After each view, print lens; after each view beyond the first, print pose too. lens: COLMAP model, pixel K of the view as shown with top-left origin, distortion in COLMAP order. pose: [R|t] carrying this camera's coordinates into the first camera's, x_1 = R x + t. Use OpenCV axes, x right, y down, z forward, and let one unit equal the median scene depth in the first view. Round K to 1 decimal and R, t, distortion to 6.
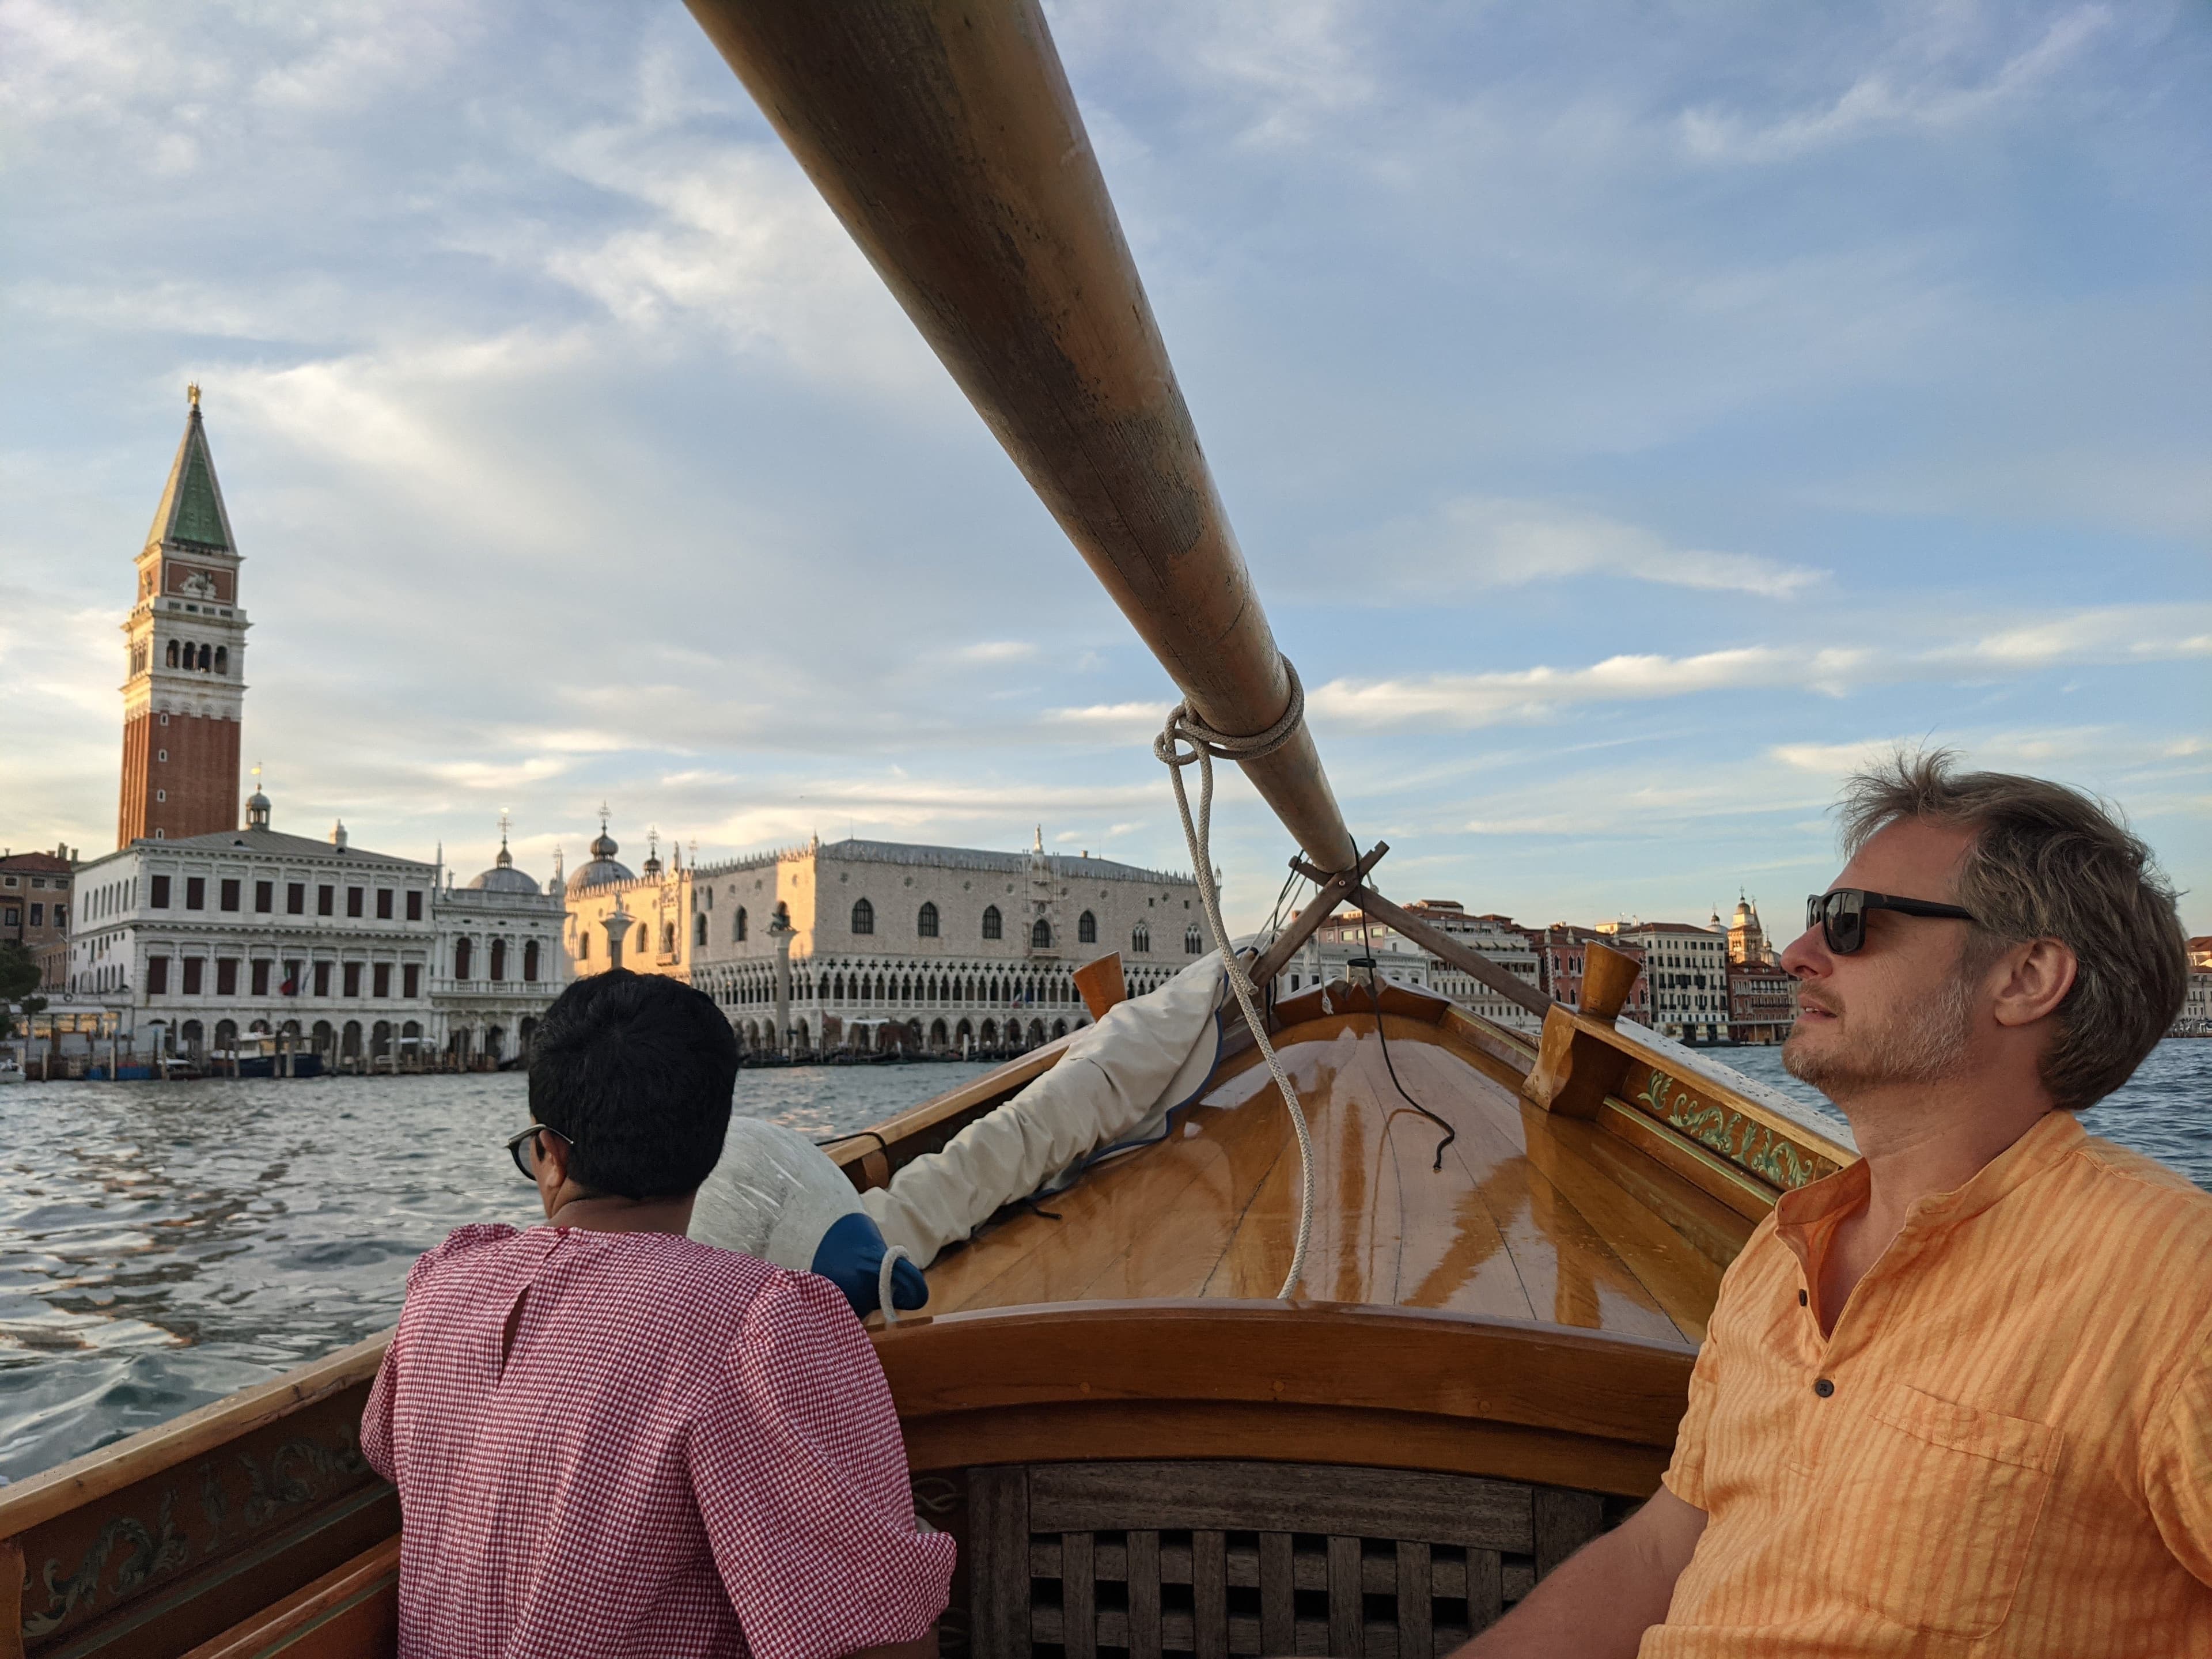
lens RADIAL K [[1685.6, 0, 1106.0], [0, 1685.6, 829.5], [0, 0, 1]] dist [0.002919, 0.004005]
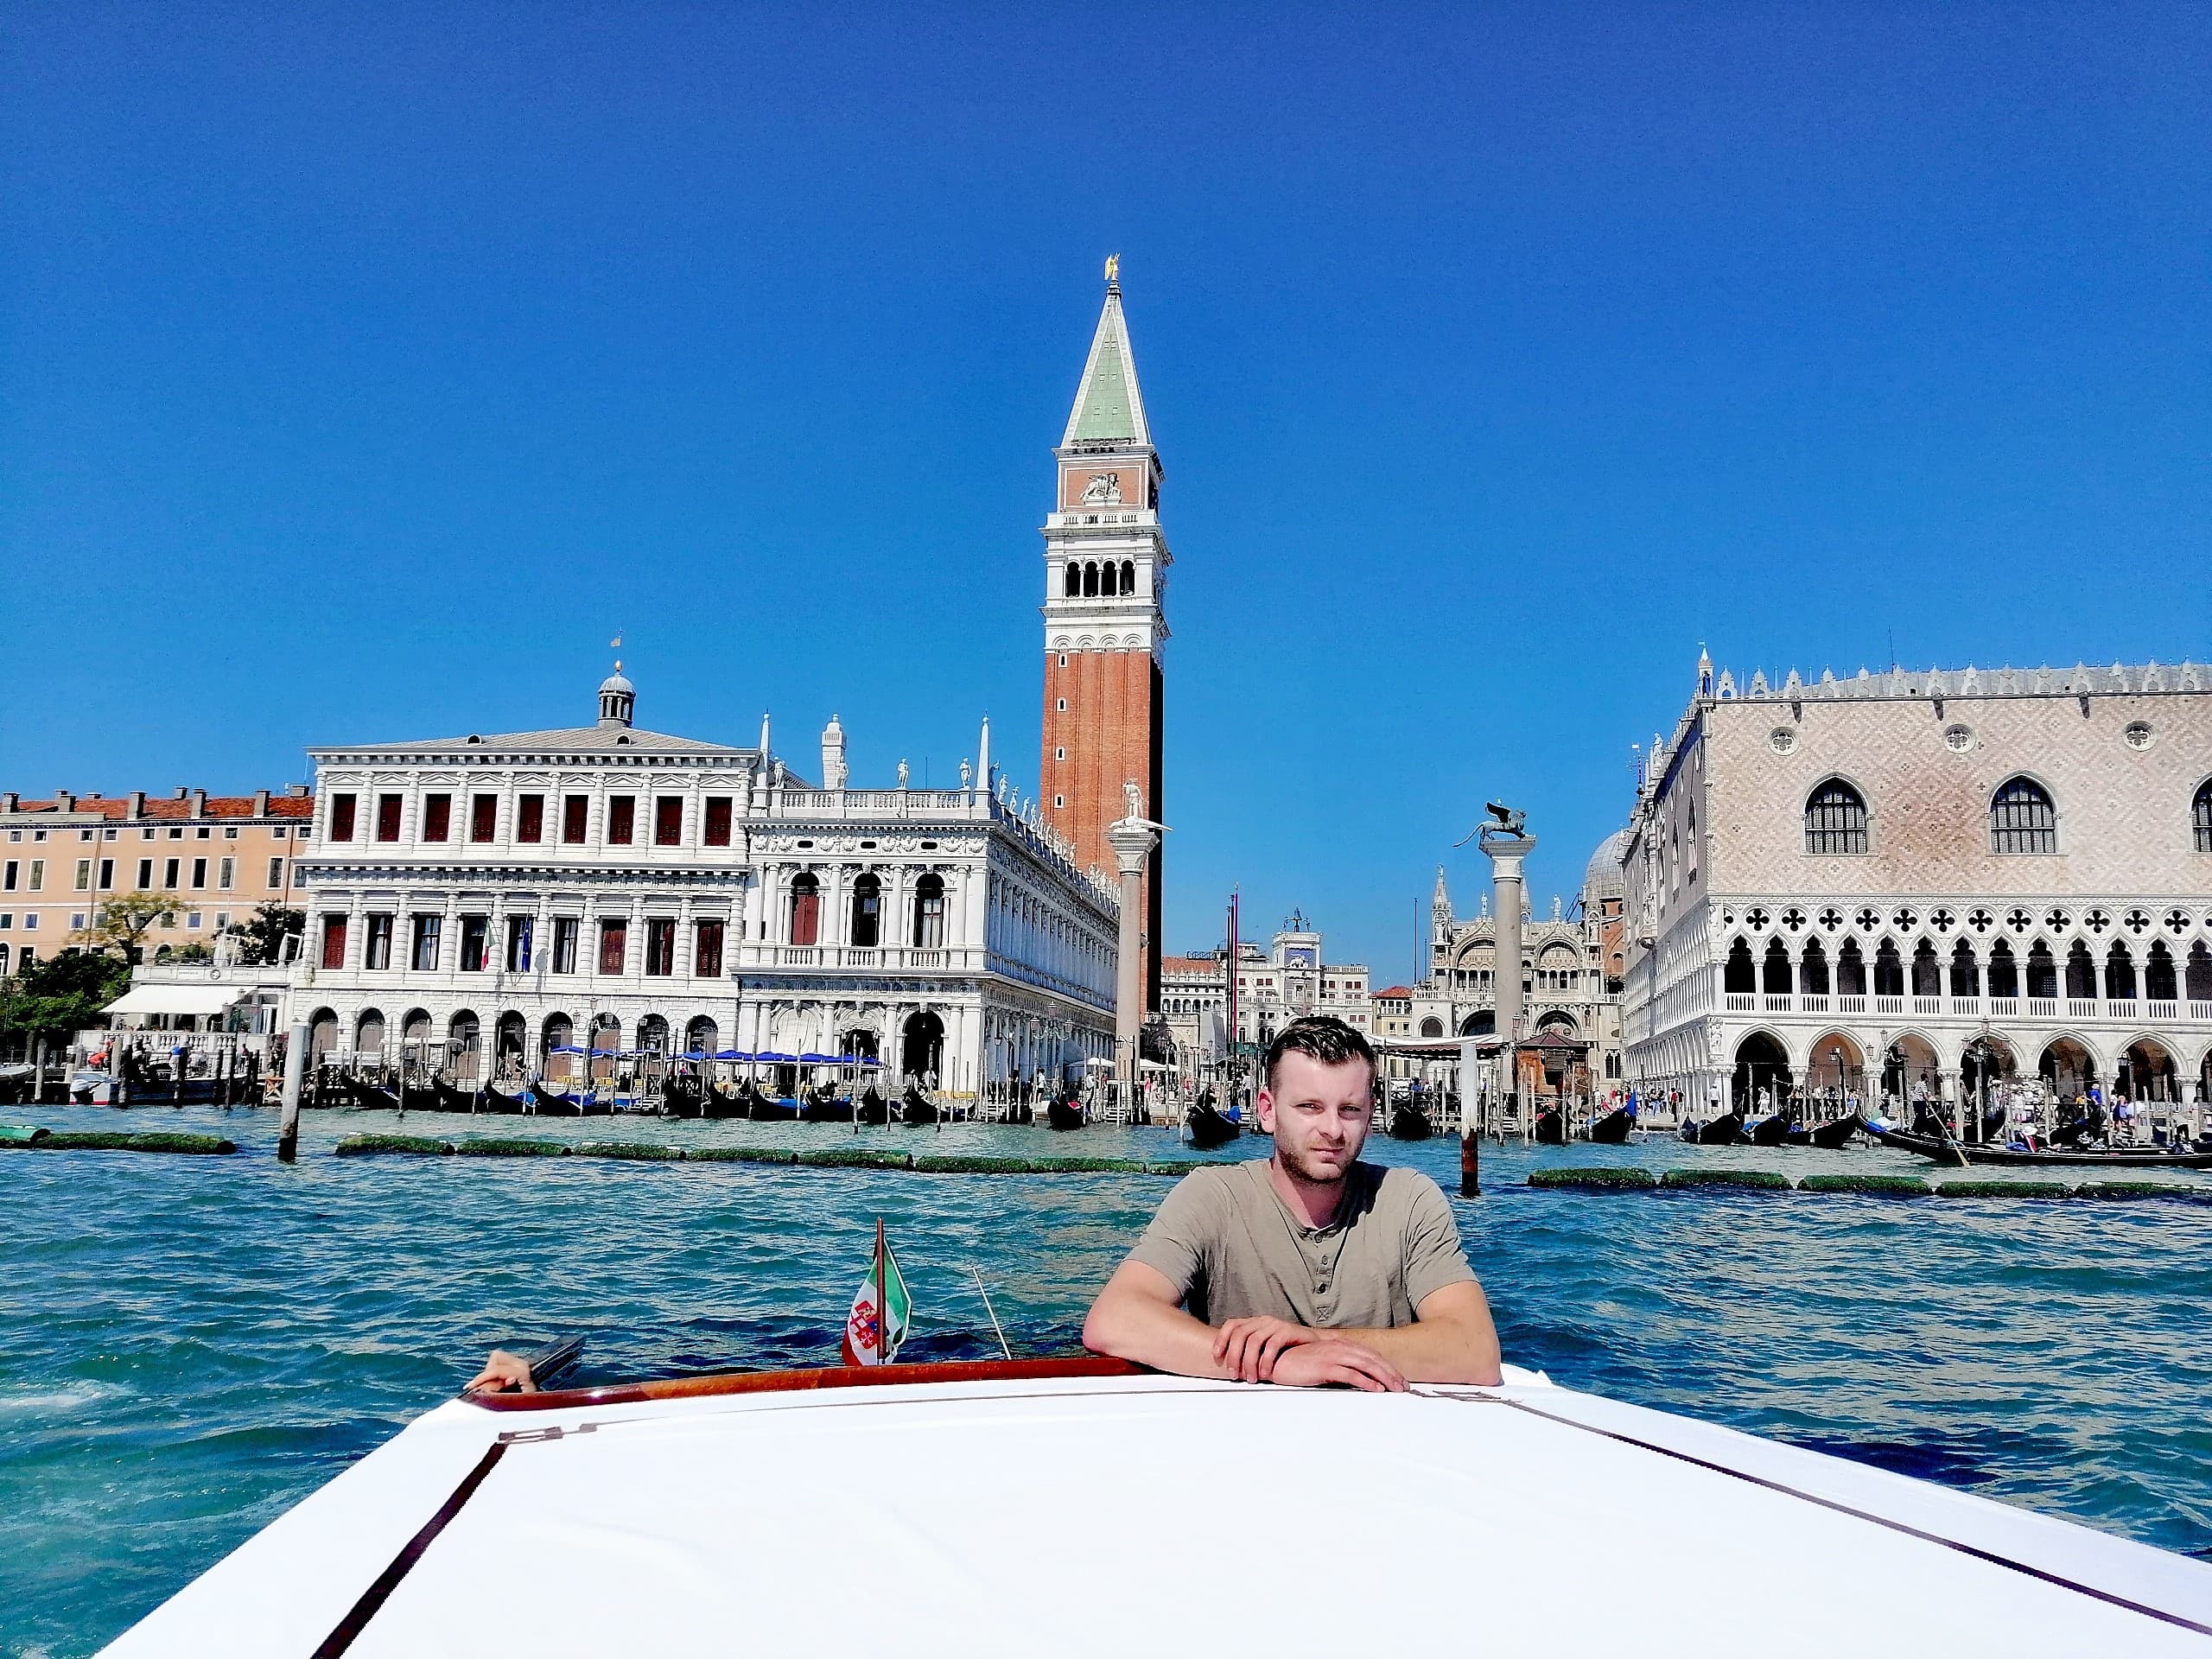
lens RADIAL K [[1685.6, 0, 1106.0], [0, 1685.6, 829.5], [0, 0, 1]] dist [0.002919, 0.004005]
pose [[0.588610, -0.085389, -0.803895, 0.146984], [0.068962, 0.996085, -0.055310, 0.089397], [0.805470, -0.022882, 0.592194, 0.749999]]
